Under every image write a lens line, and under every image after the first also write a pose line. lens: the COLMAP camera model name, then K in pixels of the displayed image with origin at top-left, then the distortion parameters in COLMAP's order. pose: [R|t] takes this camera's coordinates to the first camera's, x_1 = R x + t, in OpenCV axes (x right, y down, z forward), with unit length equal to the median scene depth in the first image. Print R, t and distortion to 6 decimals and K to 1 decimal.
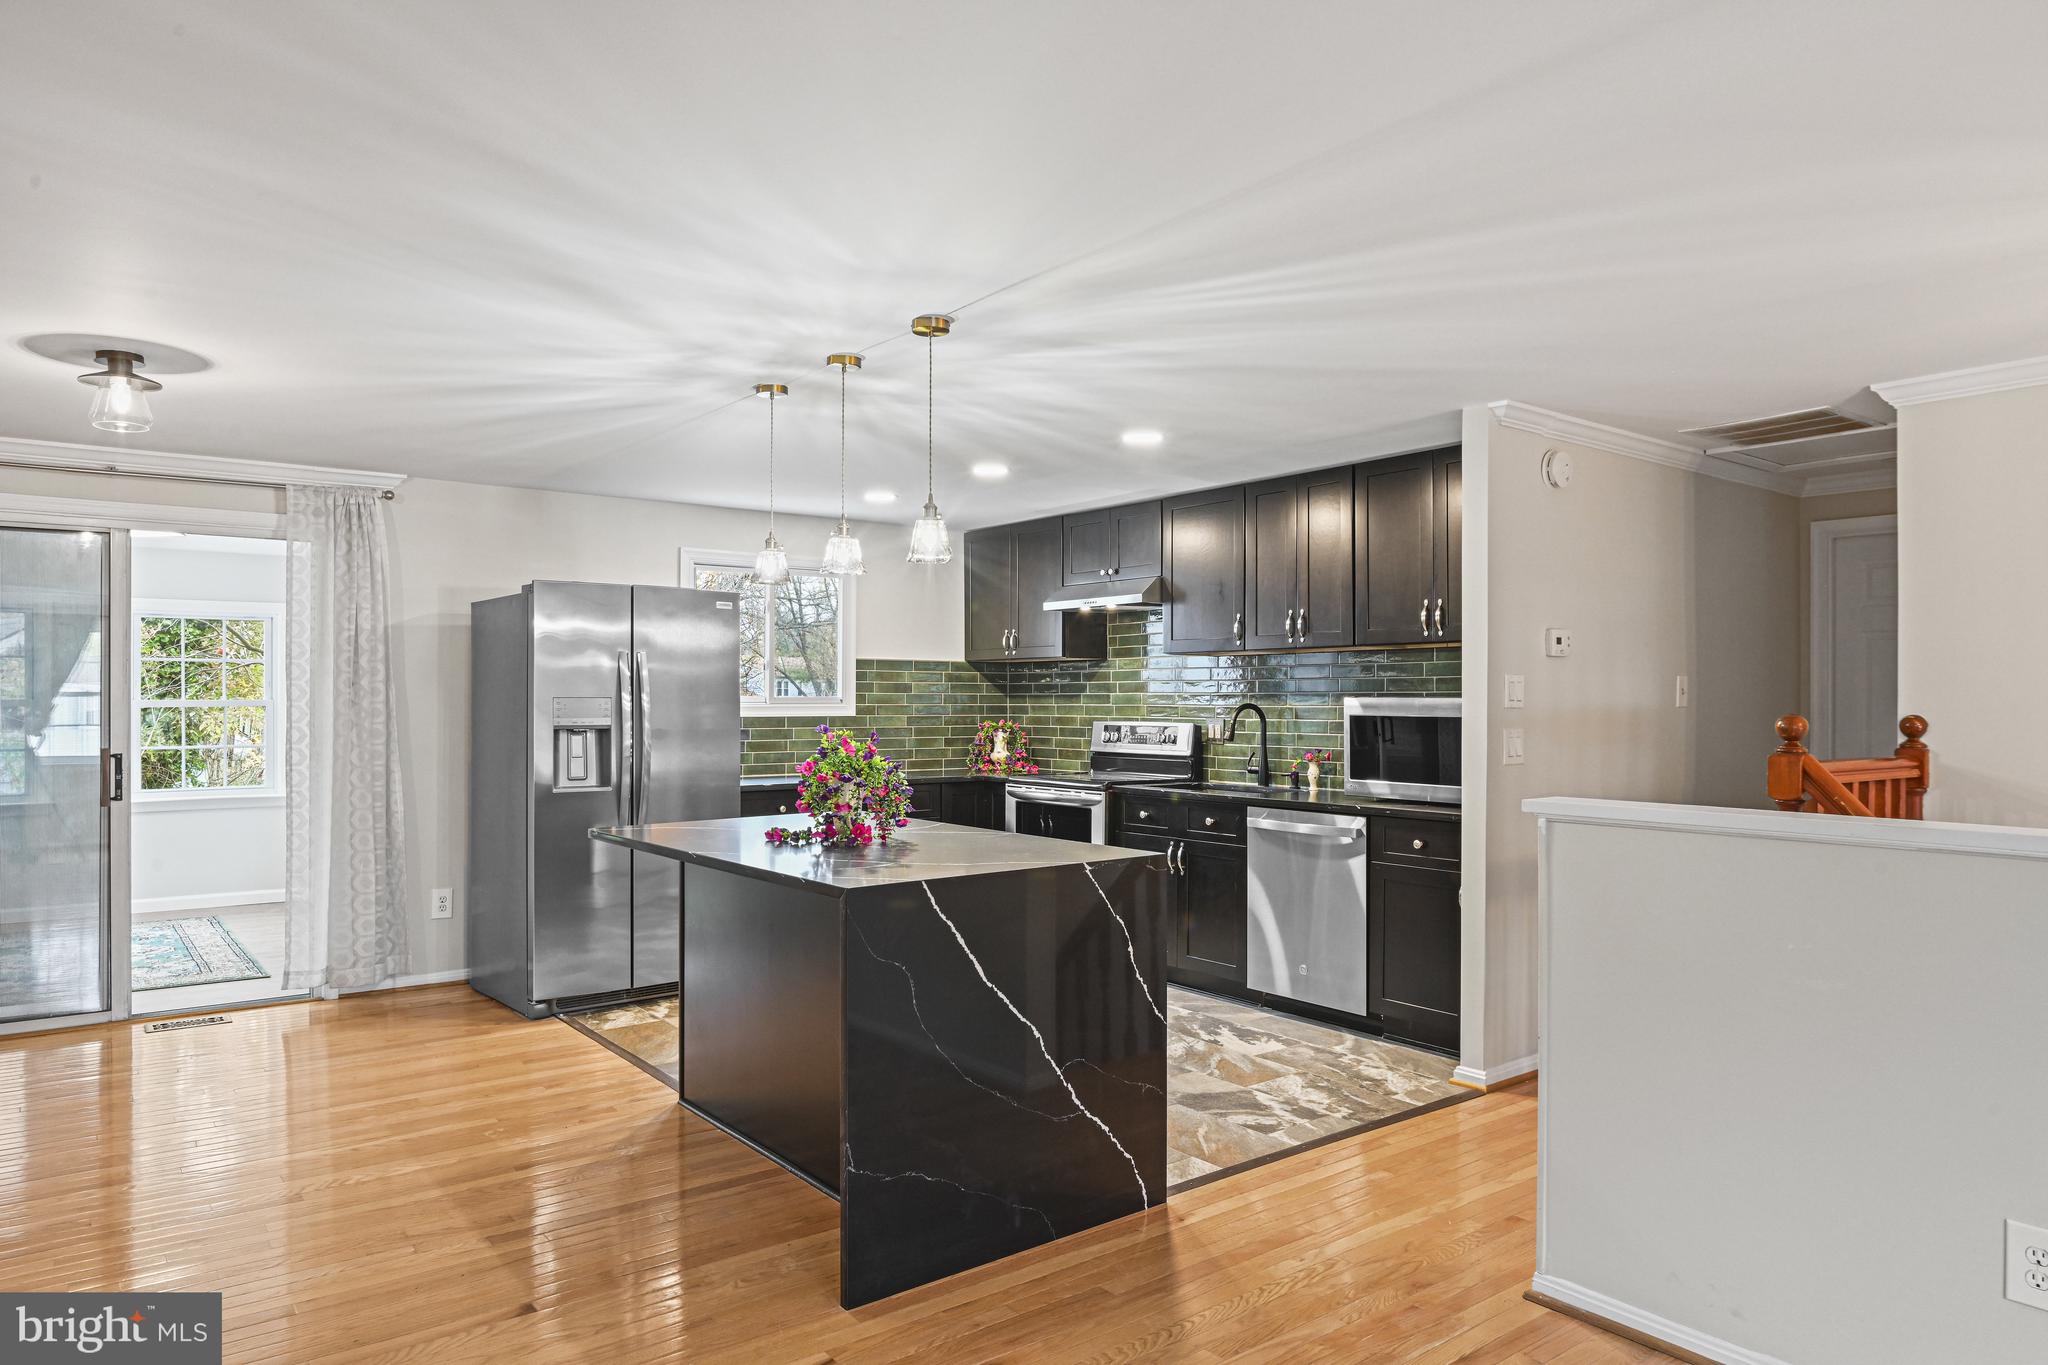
lens RADIAL K [[1343.9, 0, 1028.0], [0, 1343.9, 687.6], [0, 0, 1]] dist [-0.019170, -0.001984]
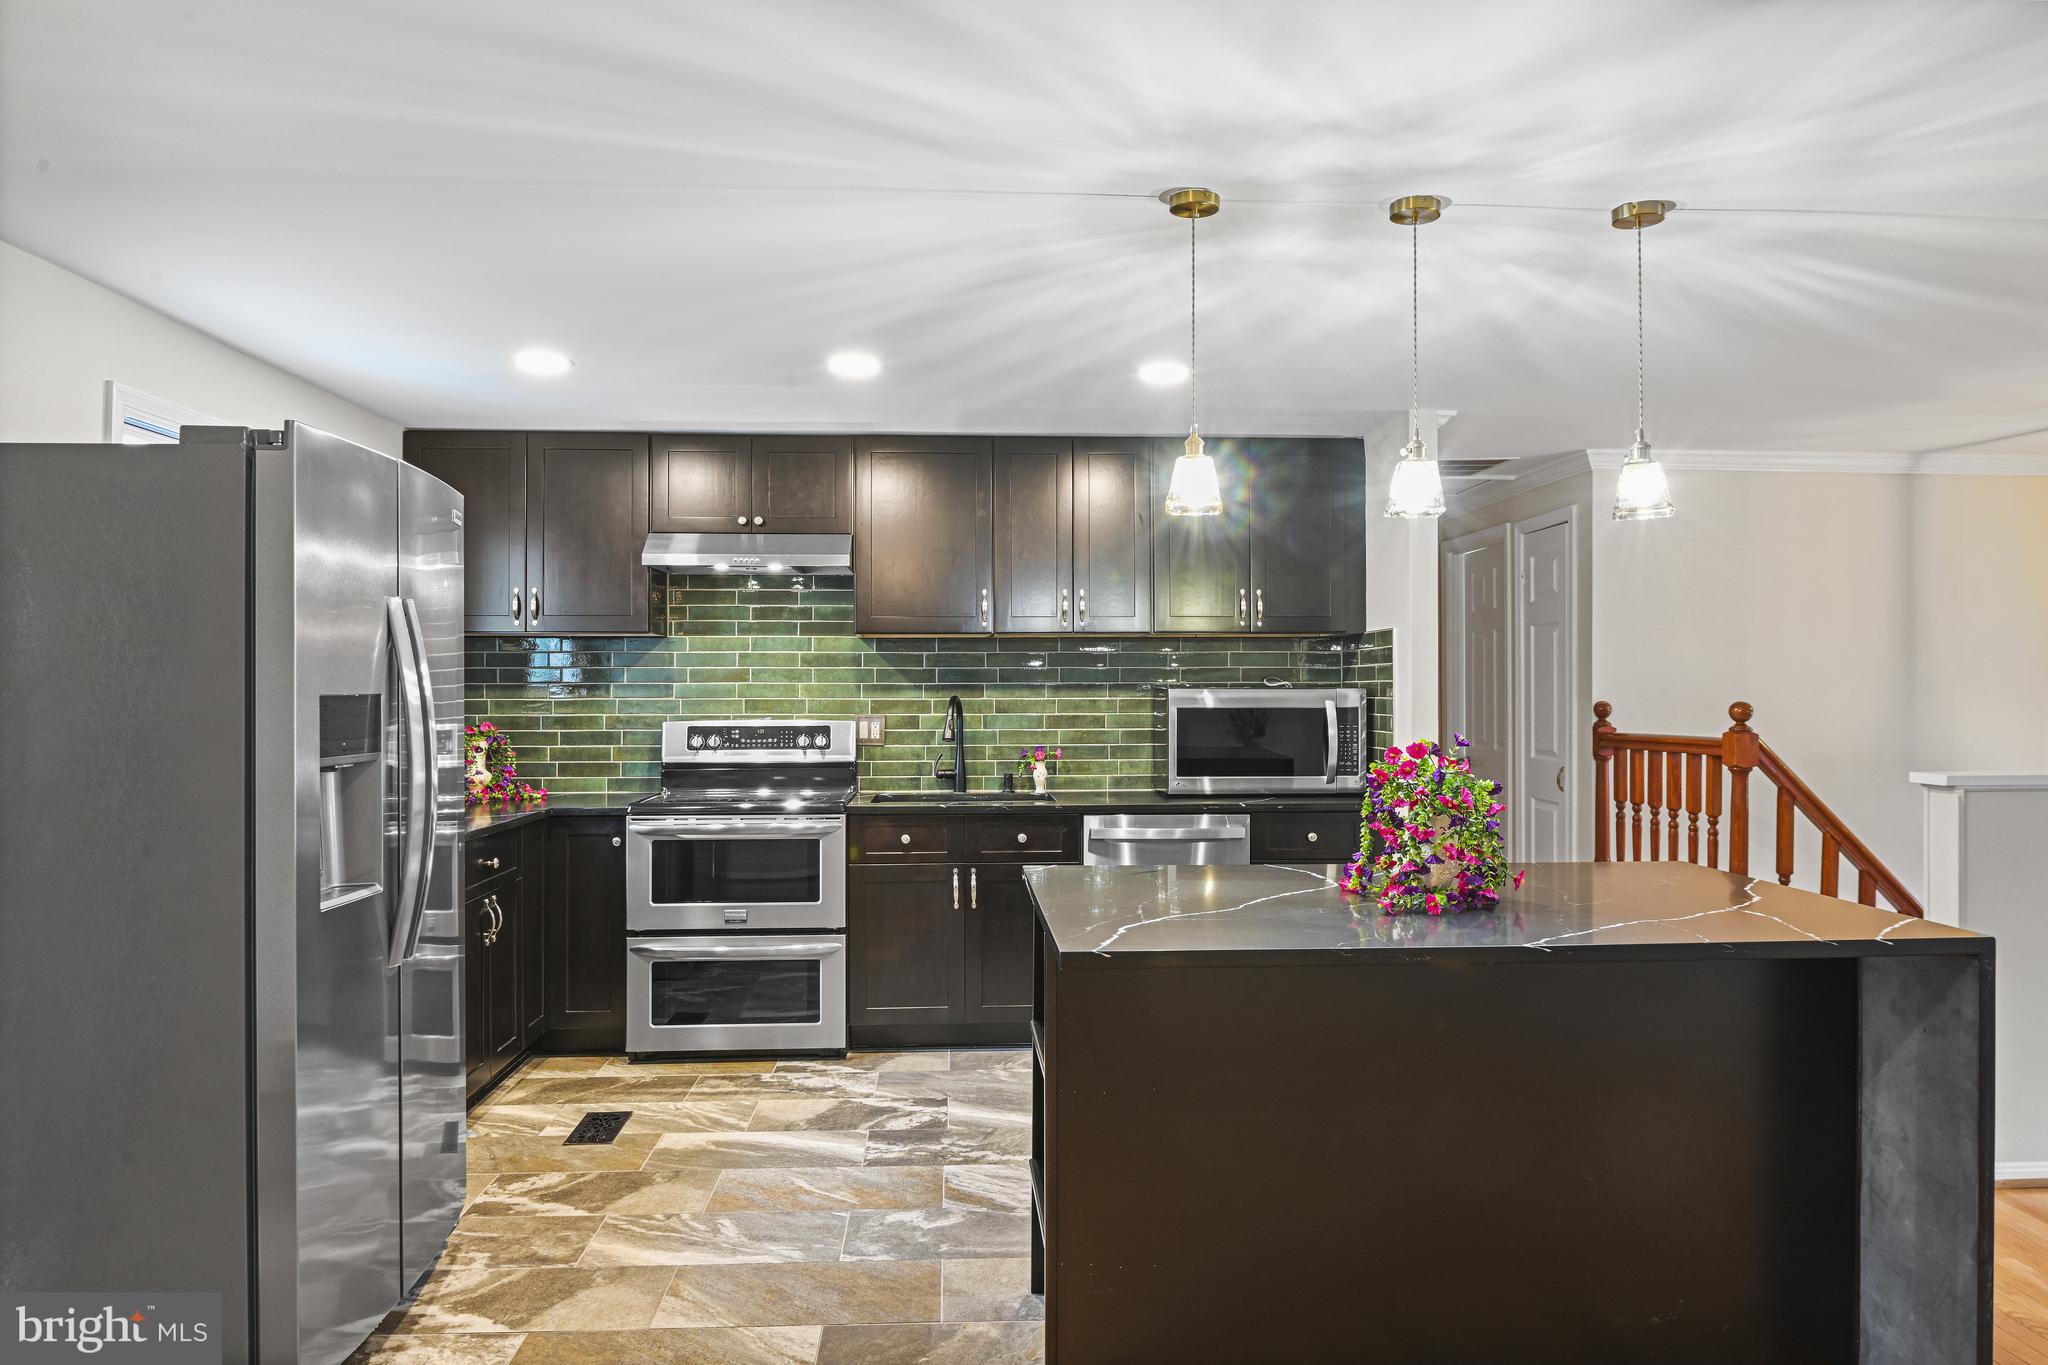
lens RADIAL K [[1343.9, 0, 1059.7], [0, 1343.9, 678.2], [0, 0, 1]] dist [-0.019170, -0.001984]
pose [[0.541776, 0.002294, 0.840520, -0.504237], [-0.005676, 0.999983, 0.000930, -0.000361], [-0.840504, -0.005275, 0.541780, 0.484761]]
